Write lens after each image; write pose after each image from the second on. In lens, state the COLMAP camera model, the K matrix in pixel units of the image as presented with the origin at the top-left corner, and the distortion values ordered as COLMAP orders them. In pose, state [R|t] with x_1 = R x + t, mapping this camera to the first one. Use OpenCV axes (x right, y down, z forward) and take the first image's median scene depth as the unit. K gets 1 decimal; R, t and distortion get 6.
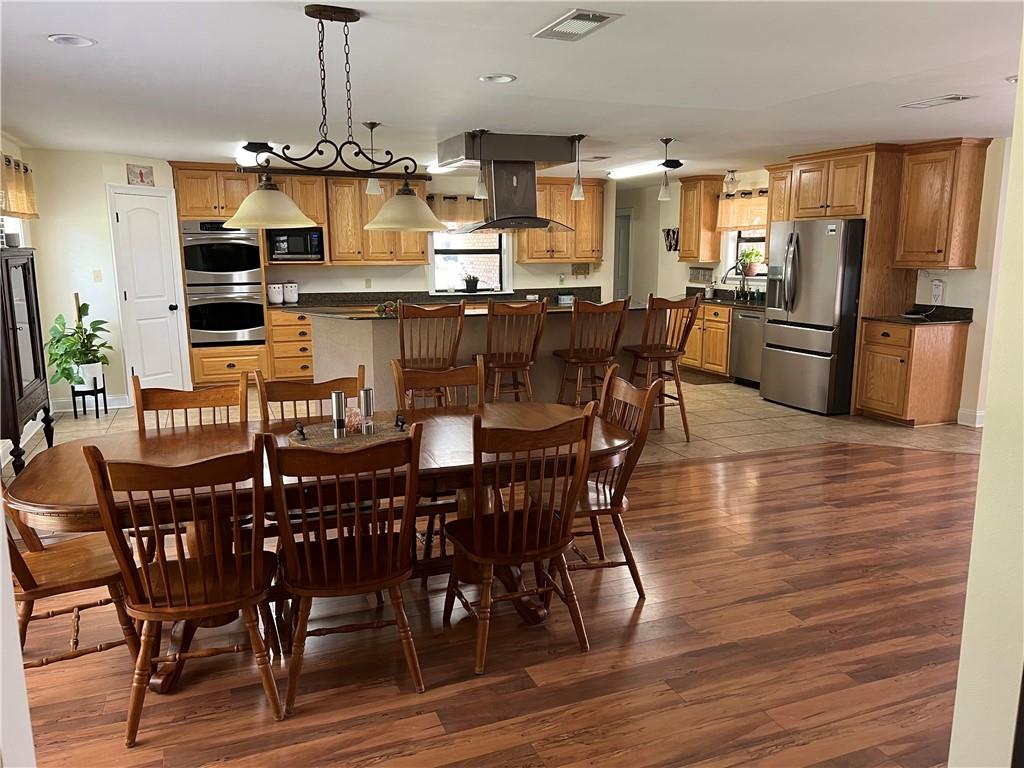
lens RADIAL K [[770.2, 0, 515.4], [0, 770.2, 391.0], [0, 0, 1]] dist [0.060278, -0.072764]
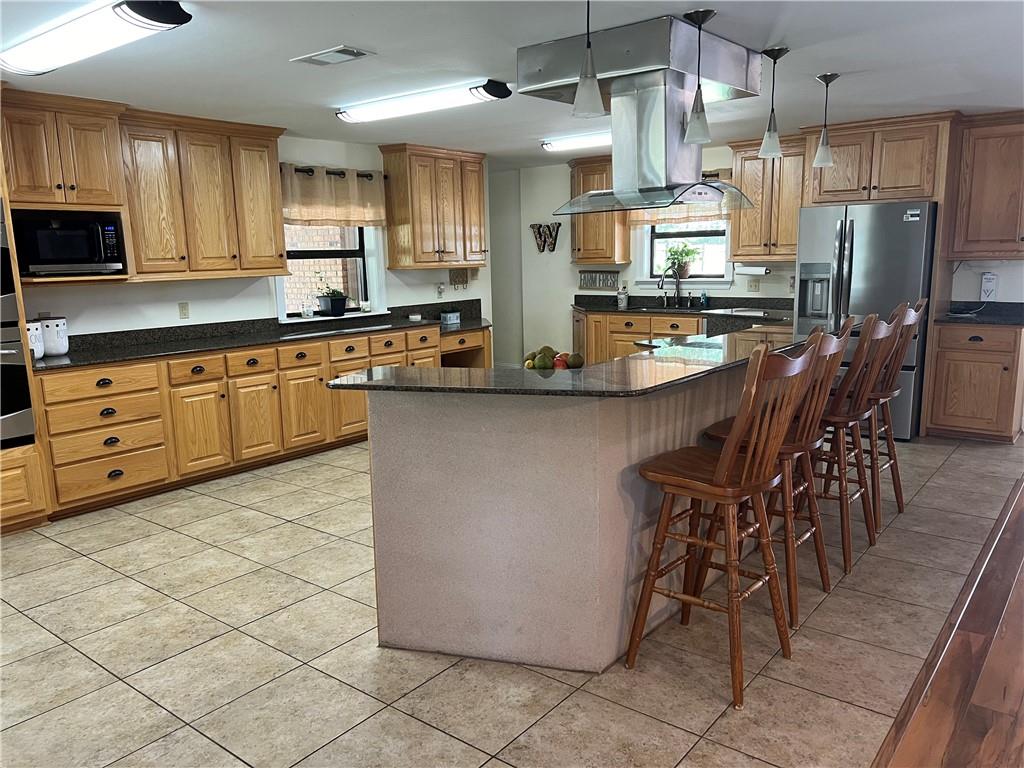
lens RADIAL K [[770.2, 0, 522.4], [0, 770.2, 393.2], [0, 0, 1]] dist [0.060278, -0.072764]
pose [[0.862967, -0.105560, 0.494111, -0.275427], [0.109669, 0.993751, 0.020765, -0.063178], [-0.493215, 0.036269, 0.869151, 0.376409]]
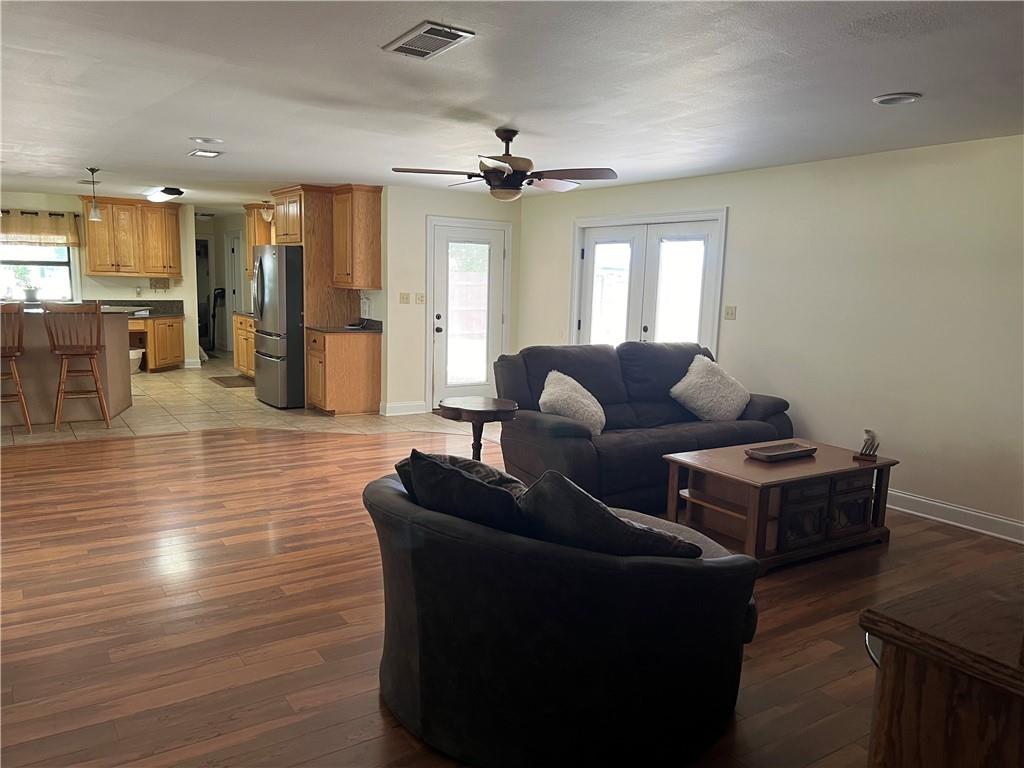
lens RADIAL K [[770.2, 0, 516.7], [0, 770.2, 383.8], [0, 0, 1]] dist [0.060278, -0.072764]
pose [[0.977353, 0.004098, 0.211575, 0.391220], [0.005373, 0.999010, -0.044168, 0.036825], [-0.211547, 0.044305, 0.976363, -0.181062]]
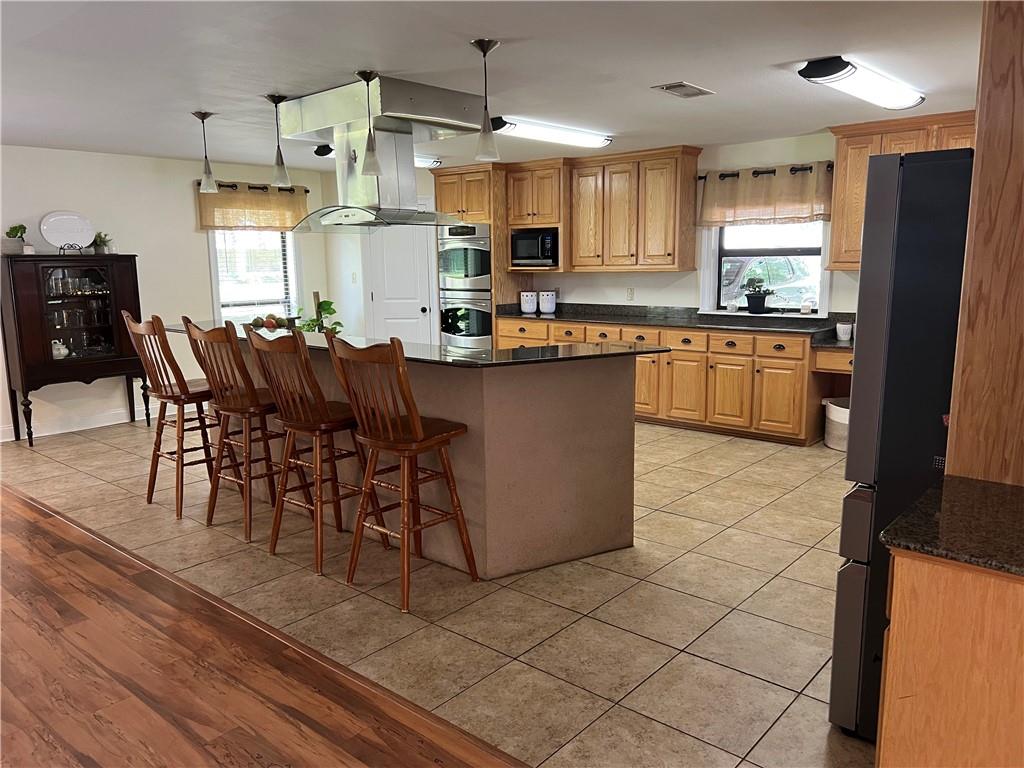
lens RADIAL K [[770.2, 0, 513.3], [0, 770.2, 391.0], [0, 0, 1]] dist [0.060278, -0.072764]
pose [[0.460127, 0.151739, -0.874791, 0.478626], [-0.149434, 0.984467, 0.092163, -0.099248], [0.875187, 0.088317, 0.475654, 0.539990]]
